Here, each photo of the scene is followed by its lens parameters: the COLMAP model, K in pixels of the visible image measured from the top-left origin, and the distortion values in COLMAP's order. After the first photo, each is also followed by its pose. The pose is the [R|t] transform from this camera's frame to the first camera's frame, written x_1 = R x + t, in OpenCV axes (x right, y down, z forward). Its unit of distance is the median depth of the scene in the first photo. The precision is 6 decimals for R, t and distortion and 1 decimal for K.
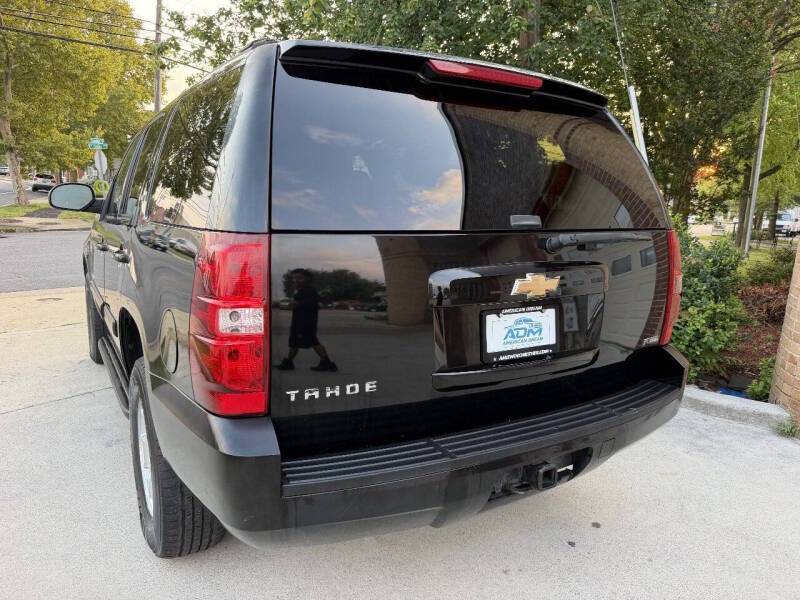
lens RADIAL K [[620.6, 0, 400.0], [0, 620.6, 300.0], [0, 0, 1]] dist [0.096979, -0.134125]
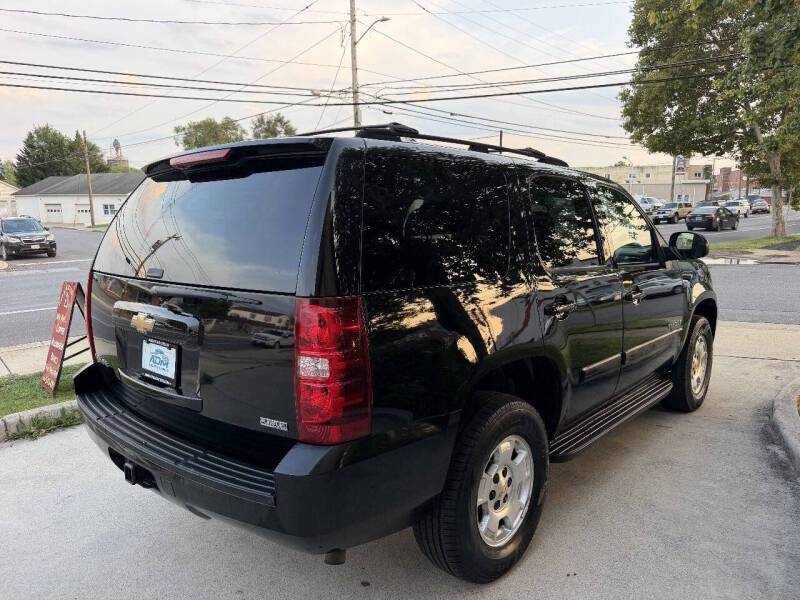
lens RADIAL K [[644.0, 0, 400.0], [0, 644.0, 300.0], [0, 0, 1]] dist [0.001218, -0.005894]
pose [[0.219232, 0.095428, -0.970995, 1.492107], [-0.135667, 0.988519, 0.066519, -0.212750], [0.966194, 0.117149, 0.229662, 1.113844]]
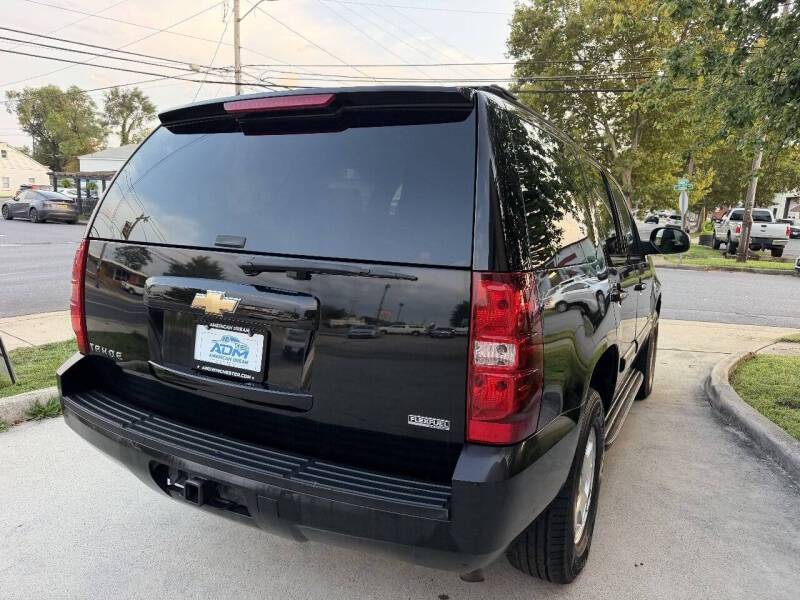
lens RADIAL K [[634.9, 0, 400.0], [0, 634.9, 300.0], [0, 0, 1]] dist [-0.007567, -0.012697]
pose [[0.469186, 0.105409, -0.876786, 1.175112], [-0.165183, 0.985803, 0.030123, -0.101152], [0.867513, 0.130696, 0.479936, 0.709138]]
